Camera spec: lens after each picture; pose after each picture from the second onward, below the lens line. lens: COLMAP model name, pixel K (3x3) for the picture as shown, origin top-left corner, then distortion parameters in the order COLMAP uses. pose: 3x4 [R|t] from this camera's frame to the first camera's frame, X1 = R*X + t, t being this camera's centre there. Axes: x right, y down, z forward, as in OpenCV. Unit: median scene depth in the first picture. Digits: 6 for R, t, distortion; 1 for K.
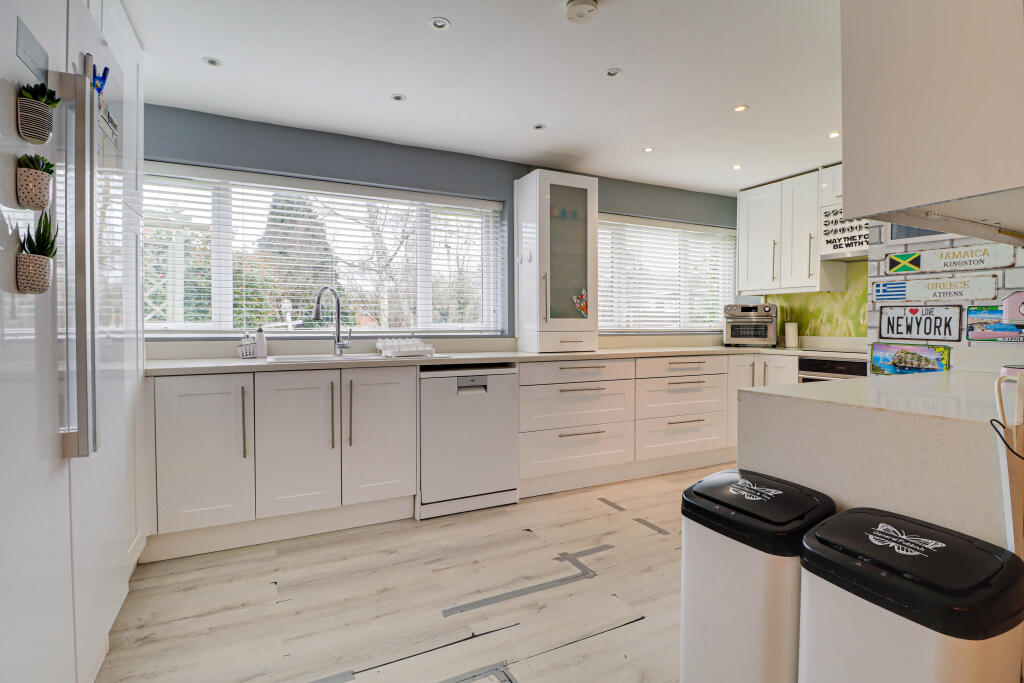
lens RADIAL K [[481.9, 0, 512.2], [0, 481.9, 336.8], [0, 0, 1]] dist [-0.005210, -0.002287]
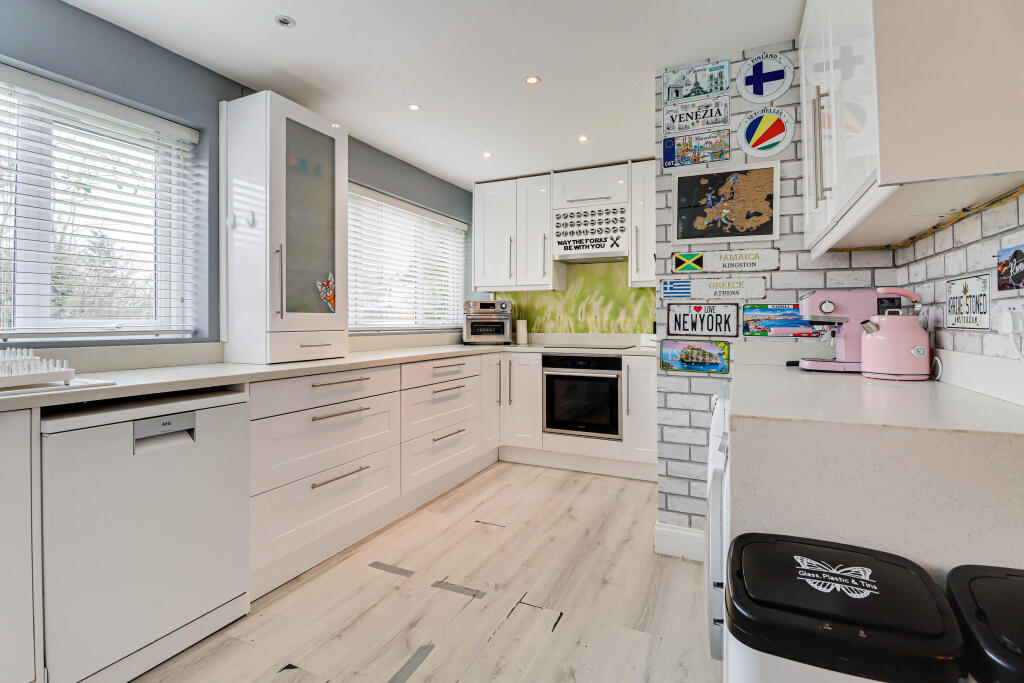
lens RADIAL K [[481.9, 0, 501.8], [0, 481.9, 317.5], [0, 0, 1]] dist [-0.005210, -0.002287]
pose [[0.795009, 0.005644, 0.606572, -0.090635], [0.015434, 0.999445, -0.029529, -0.006254], [-0.606402, 0.032838, 0.794480, 0.271752]]
